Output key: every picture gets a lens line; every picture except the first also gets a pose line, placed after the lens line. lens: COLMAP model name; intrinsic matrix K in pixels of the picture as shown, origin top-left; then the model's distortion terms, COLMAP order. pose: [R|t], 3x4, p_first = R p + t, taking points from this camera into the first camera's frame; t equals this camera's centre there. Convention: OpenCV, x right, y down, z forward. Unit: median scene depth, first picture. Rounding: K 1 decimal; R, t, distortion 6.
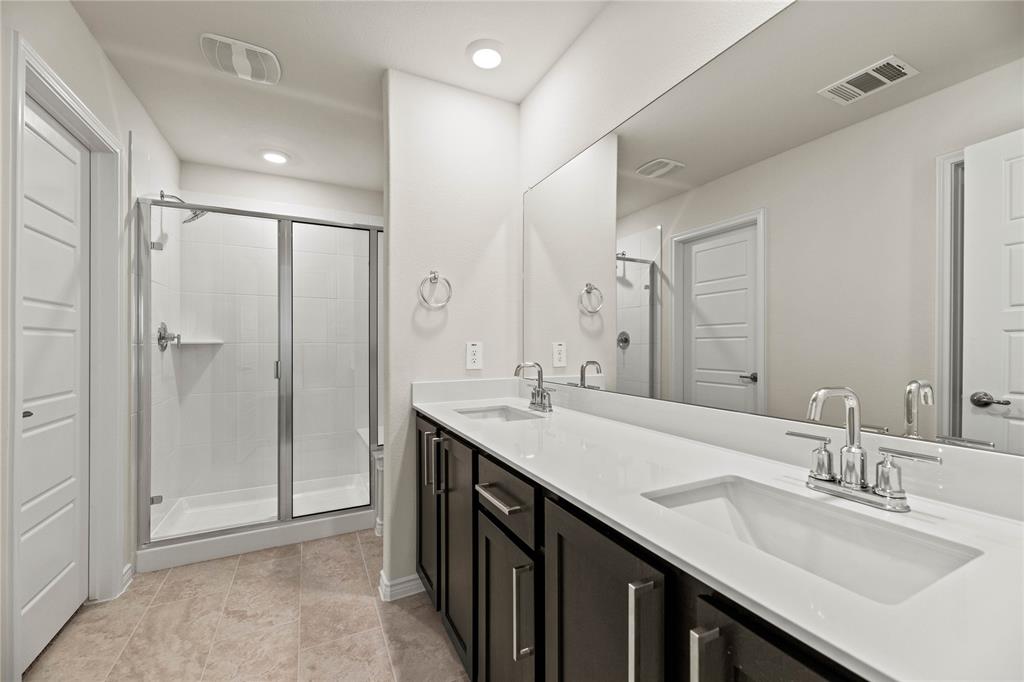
lens RADIAL K [[416.7, 0, 512.0], [0, 416.7, 341.0], [0, 0, 1]] dist [0.000902, -0.000104]
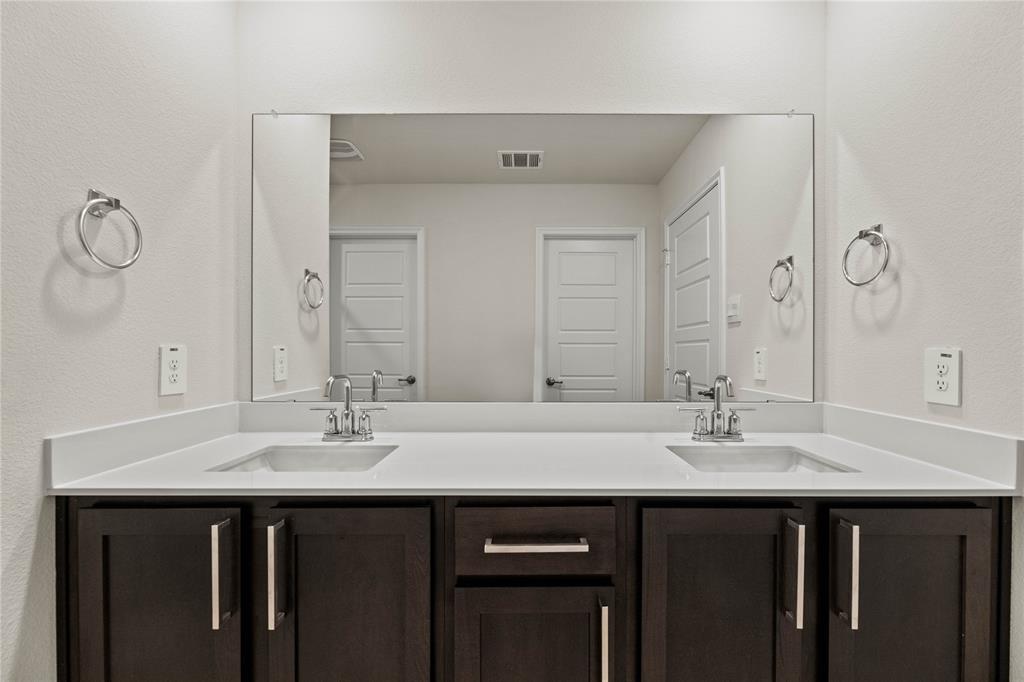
lens RADIAL K [[424.8, 0, 515.9], [0, 424.8, 347.3], [0, 0, 1]] dist [-0.000192, -0.000058]
pose [[0.455706, 0.006990, 0.890103, -0.367058], [-0.011356, 0.999933, -0.002038, 0.002343], [-0.890058, -0.009179, 0.455755, 0.334078]]
